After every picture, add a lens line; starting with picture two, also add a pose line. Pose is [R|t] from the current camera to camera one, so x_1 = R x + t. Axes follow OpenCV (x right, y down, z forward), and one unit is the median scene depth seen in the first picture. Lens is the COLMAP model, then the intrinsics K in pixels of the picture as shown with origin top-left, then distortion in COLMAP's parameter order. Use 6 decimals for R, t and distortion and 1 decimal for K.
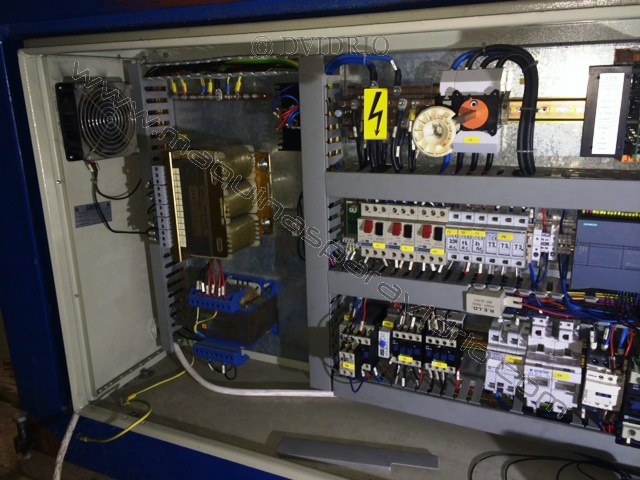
lens RADIAL K [[552.9, 0, 316.0], [0, 552.9, 239.6], [0, 0, 1]] dist [0.087070, -0.115251]
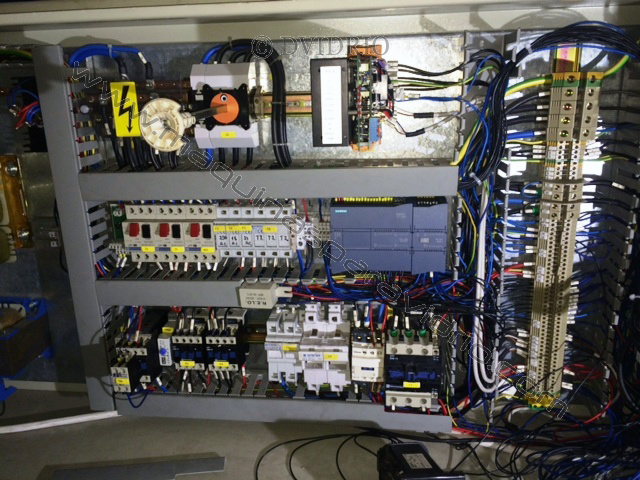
lens RADIAL K [[552.9, 0, 316.0], [0, 552.9, 239.6], [0, 0, 1]] dist [0.087070, -0.115251]
pose [[0.953783, -0.085157, 0.288177, 0.118549], [0.086050, 0.996245, 0.009593, 0.010934], [-0.287911, 0.015648, 0.957529, 0.007776]]
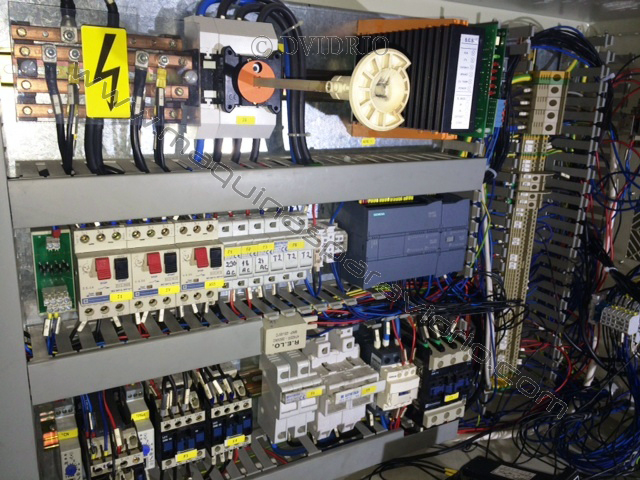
lens RADIAL K [[552.9, 0, 316.0], [0, 552.9, 239.6], [0, 0, 1]] dist [0.087070, -0.115251]
pose [[0.582461, -0.157780, 0.797398, -0.246614], [0.172308, 0.982653, 0.068573, -0.056884], [-0.794386, 0.097457, 0.599544, 0.479151]]
